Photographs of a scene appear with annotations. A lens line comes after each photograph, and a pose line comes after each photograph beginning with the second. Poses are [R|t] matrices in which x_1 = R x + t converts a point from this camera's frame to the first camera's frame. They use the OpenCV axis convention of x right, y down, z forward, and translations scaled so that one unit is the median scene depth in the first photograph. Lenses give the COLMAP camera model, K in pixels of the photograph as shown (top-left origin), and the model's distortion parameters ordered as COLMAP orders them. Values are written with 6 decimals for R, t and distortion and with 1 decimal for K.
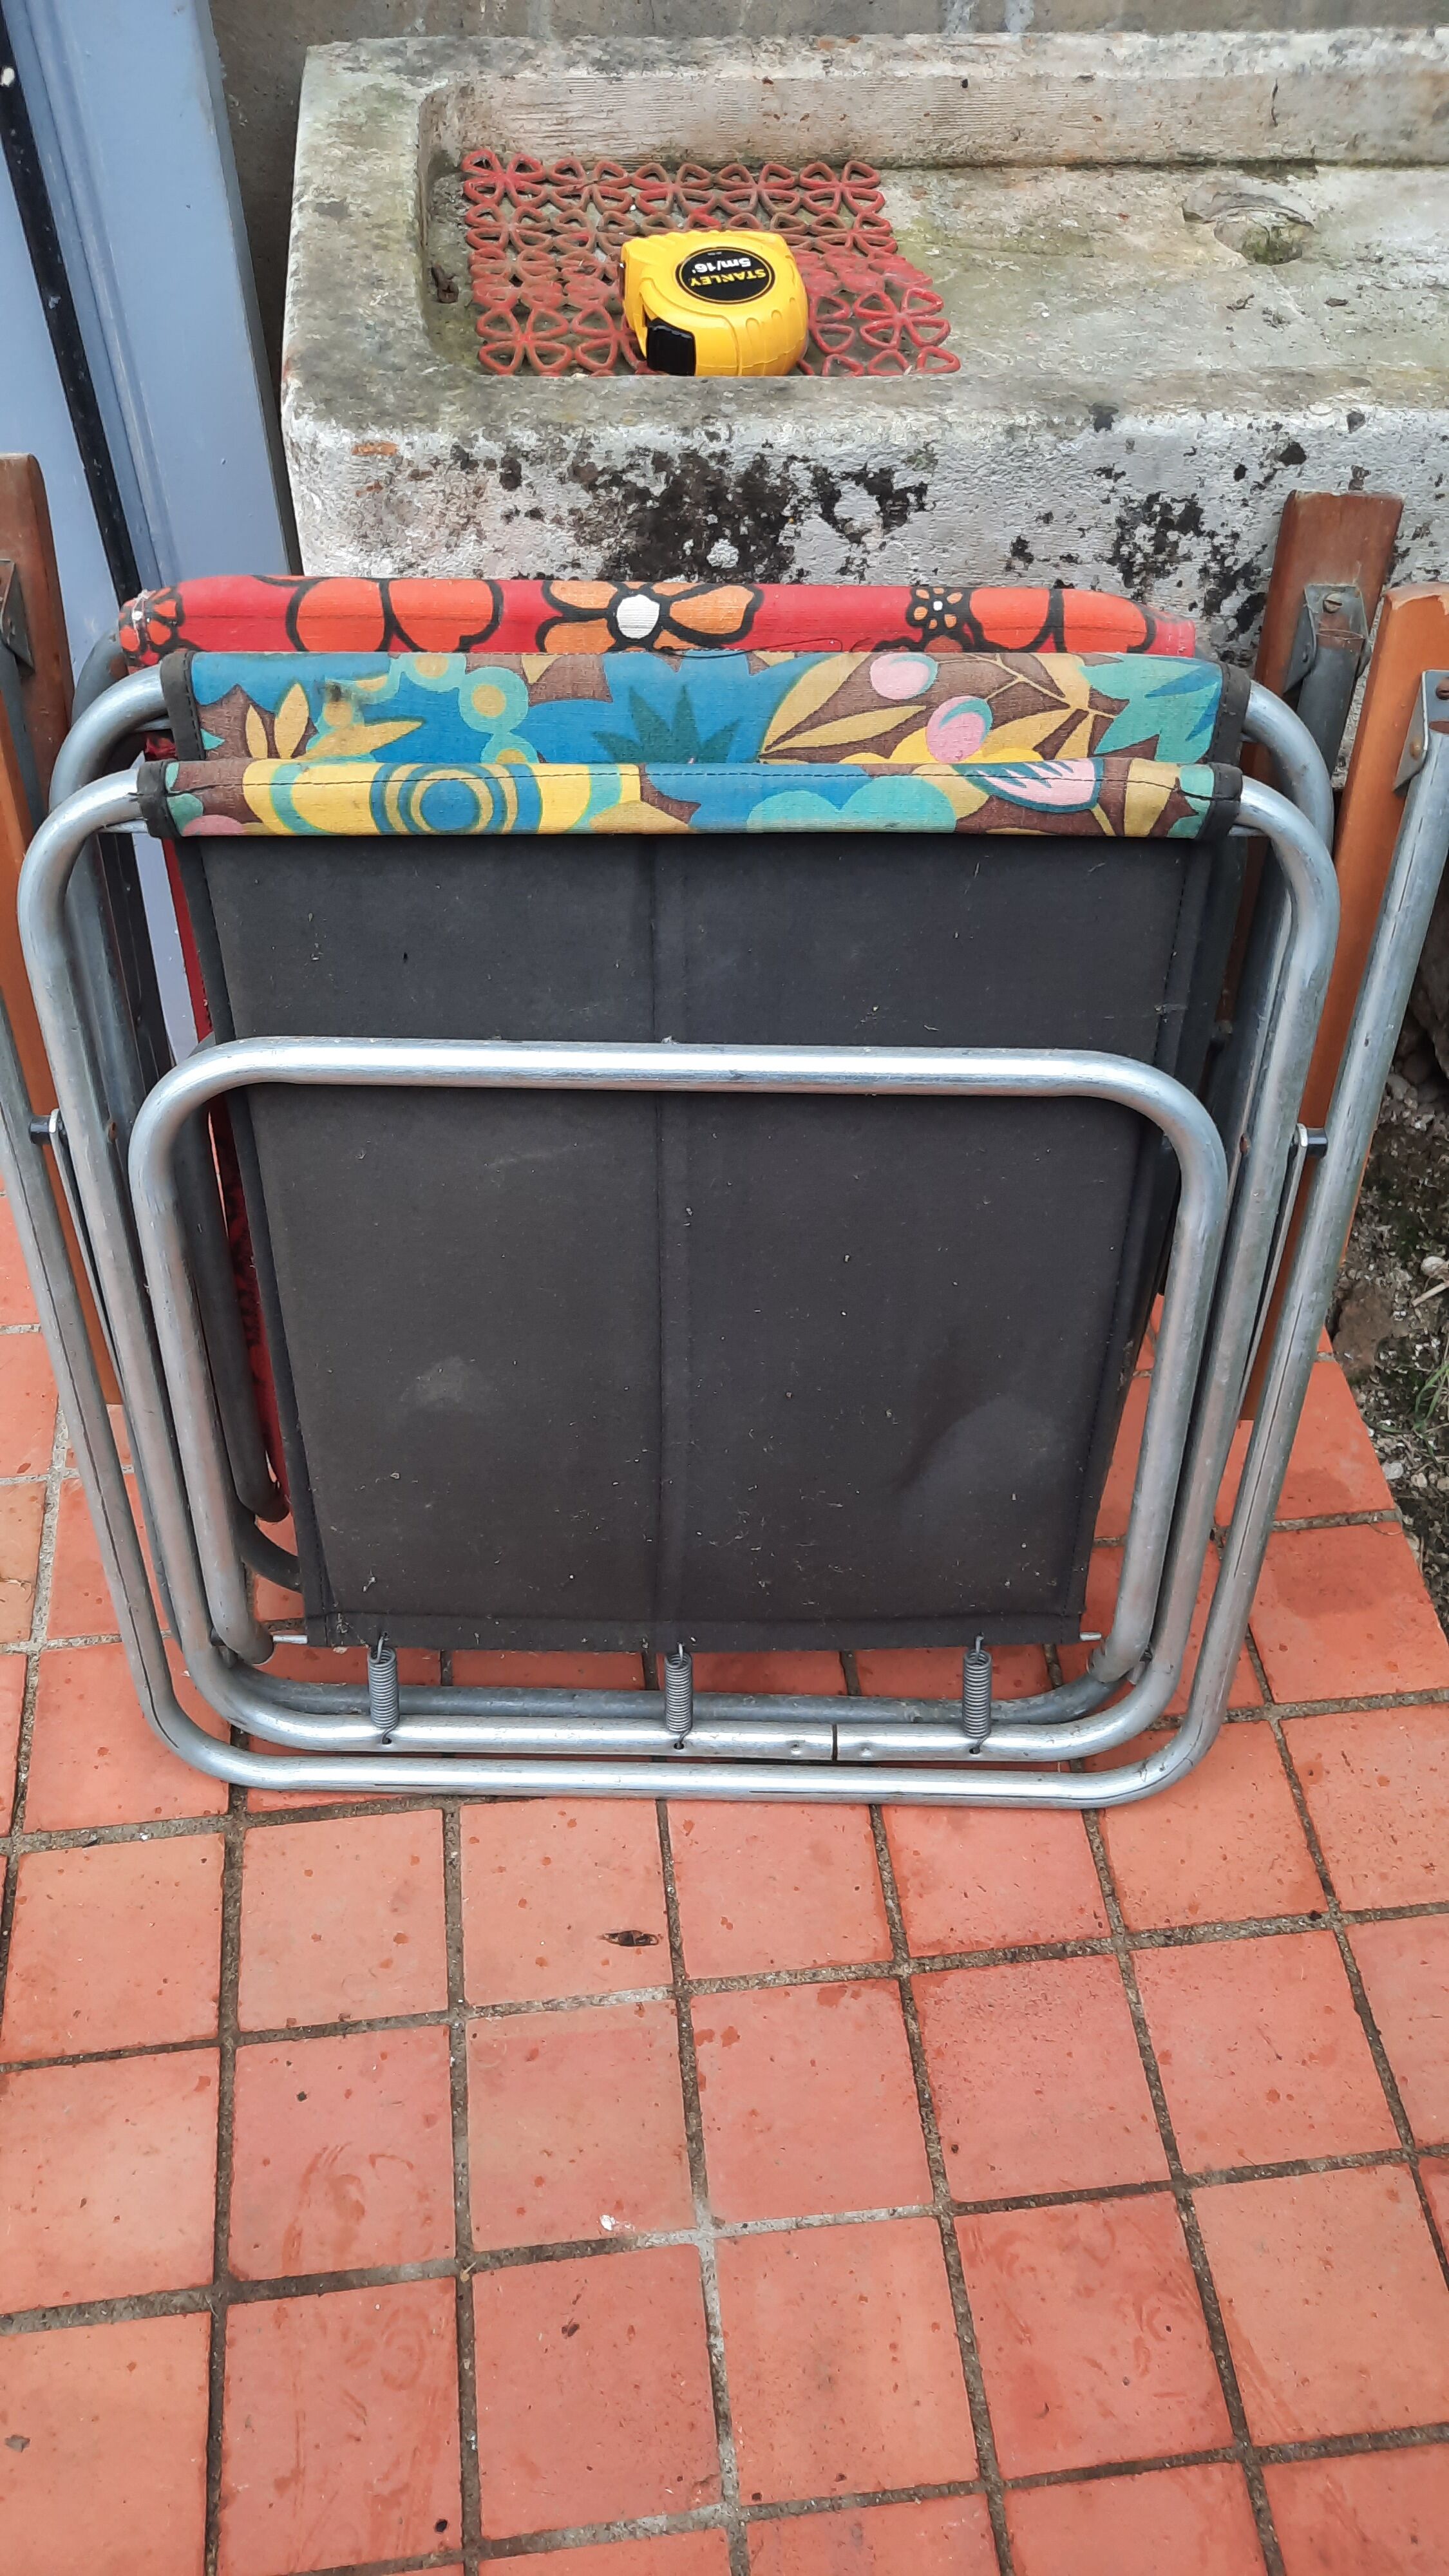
lens RADIAL K [[1956.4, 0, 669.2], [0, 1956.4, 1266.0], [0, 0, 1]] dist [0.058513, -0.060822]
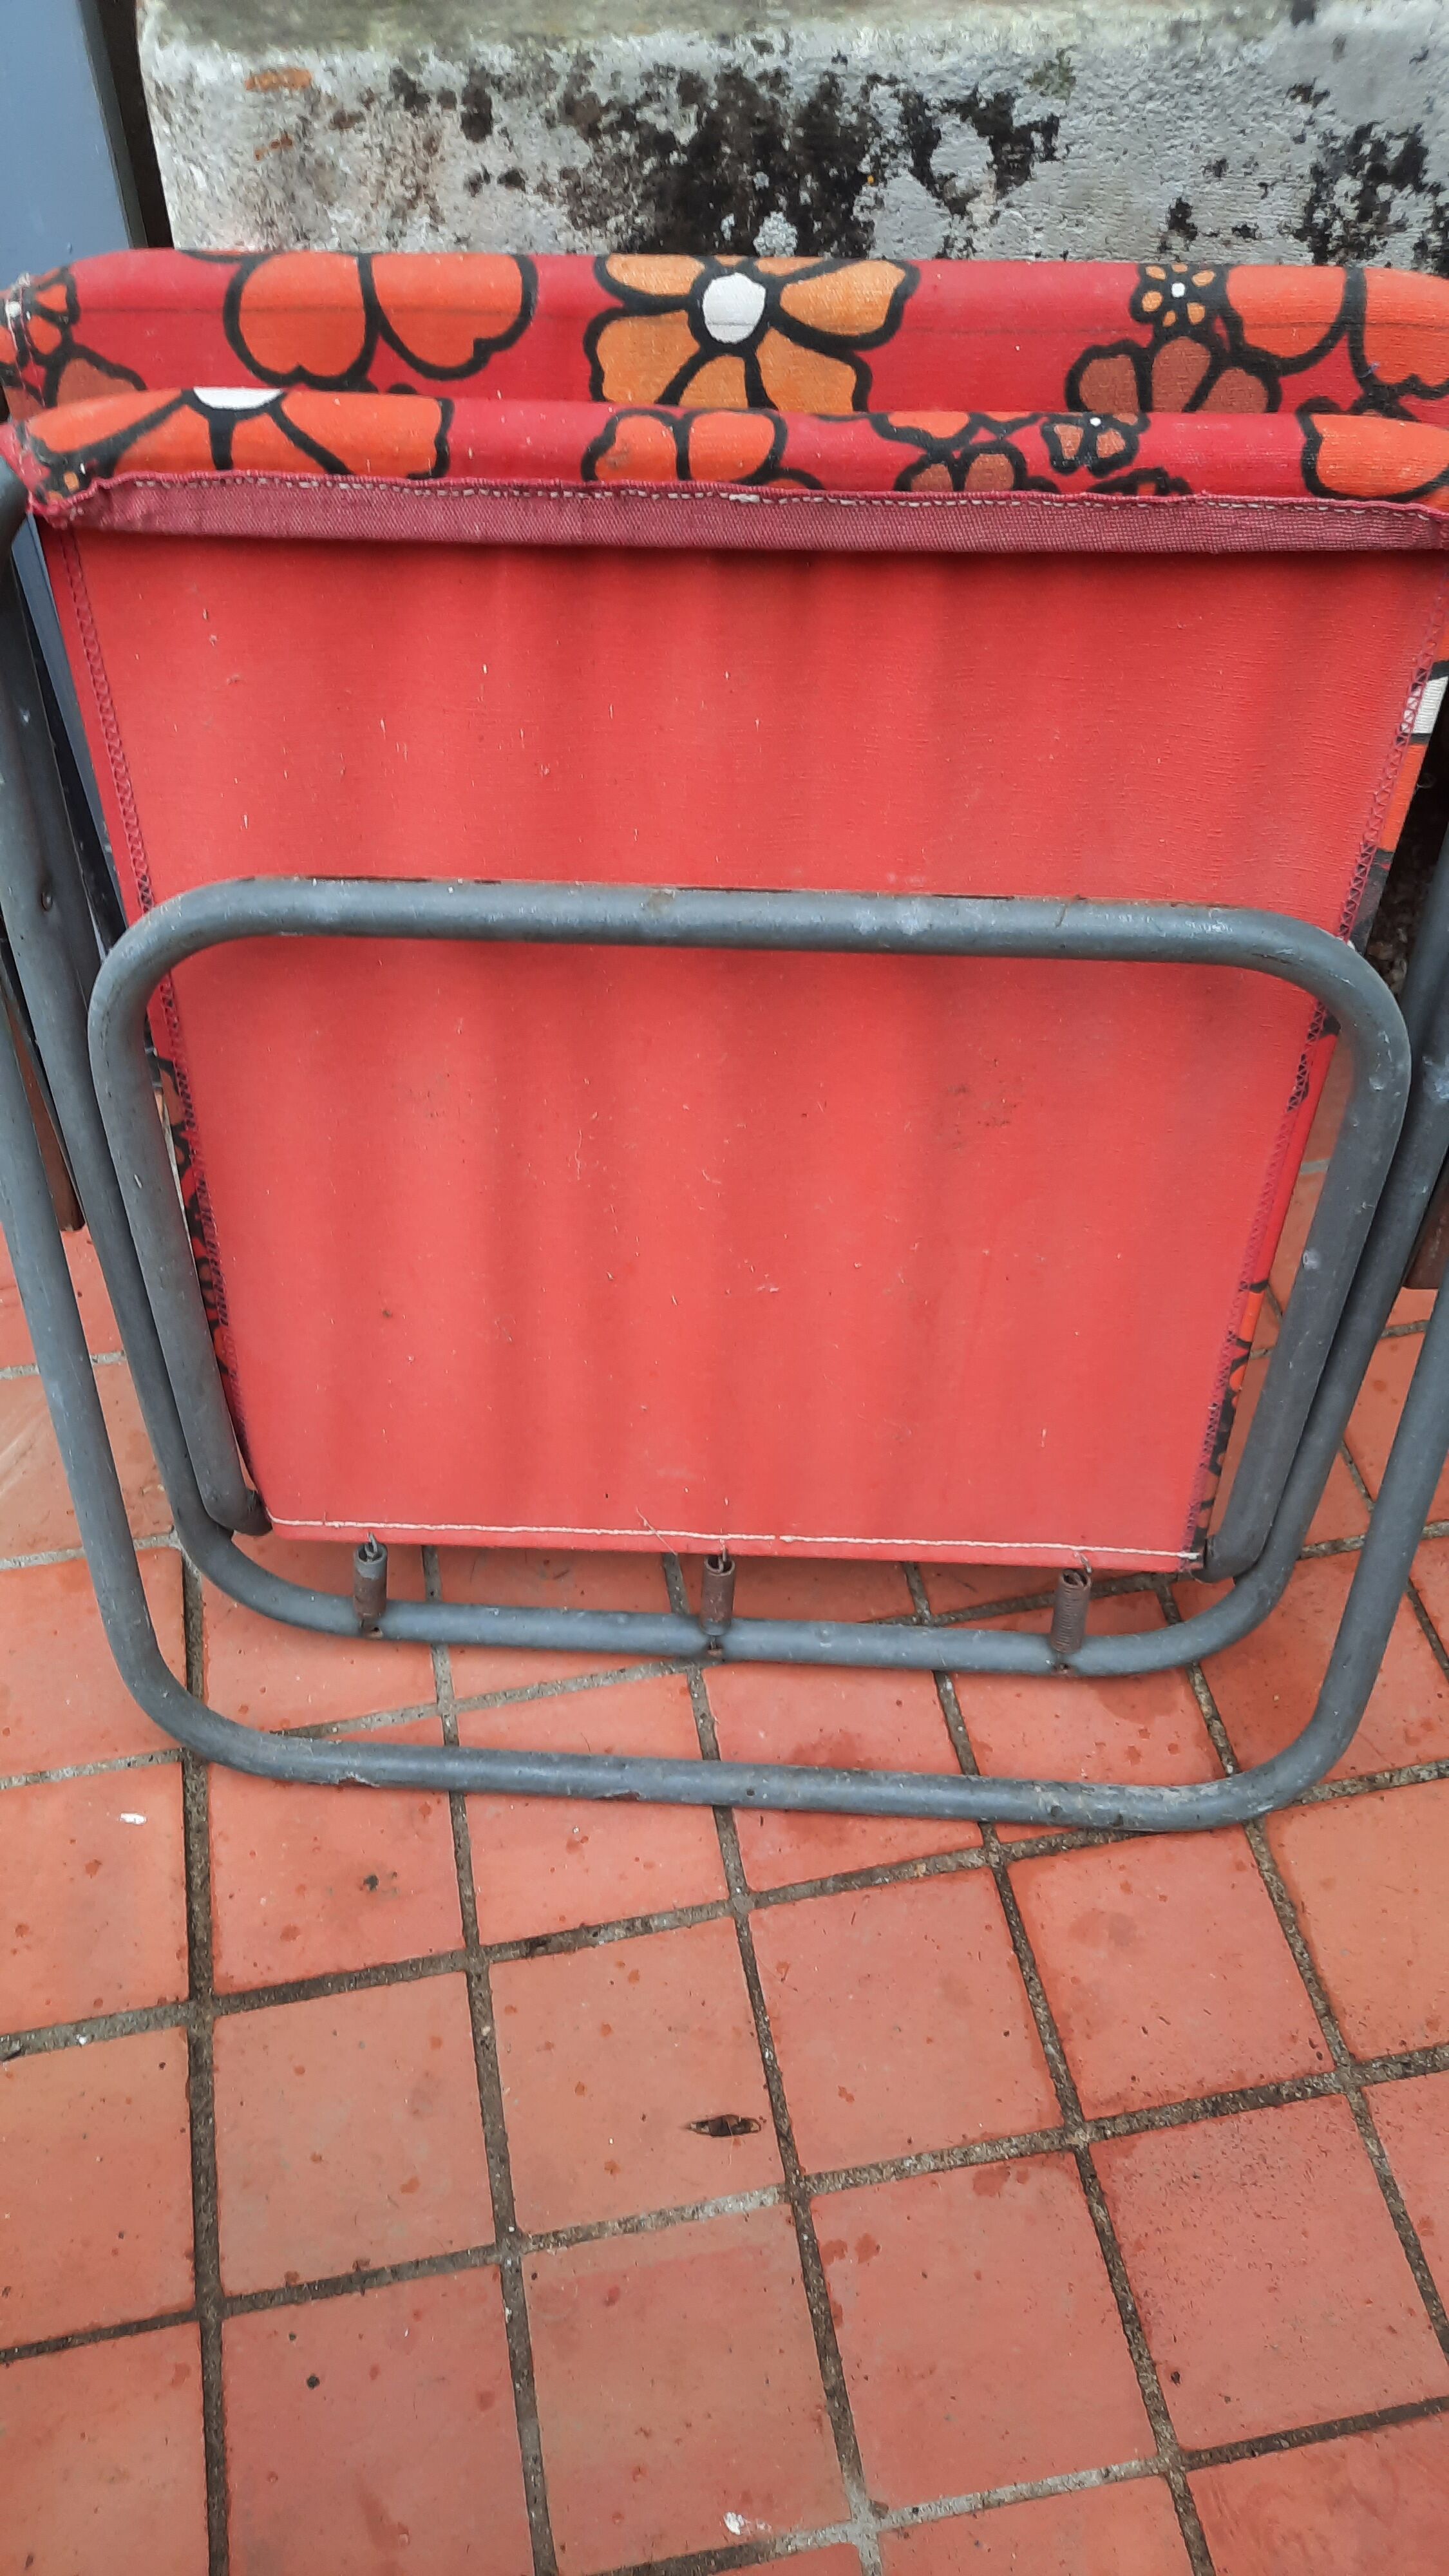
lens RADIAL K [[1956.4, 0, 669.2], [0, 1956.4, 1266.0], [0, 0, 1]] dist [0.058513, -0.060822]
pose [[0.996867, -0.067677, 0.040938, -0.064401], [0.068141, 0.997625, -0.010048, 0.014401], [-0.040160, 0.012806, 0.999111, 0.284823]]
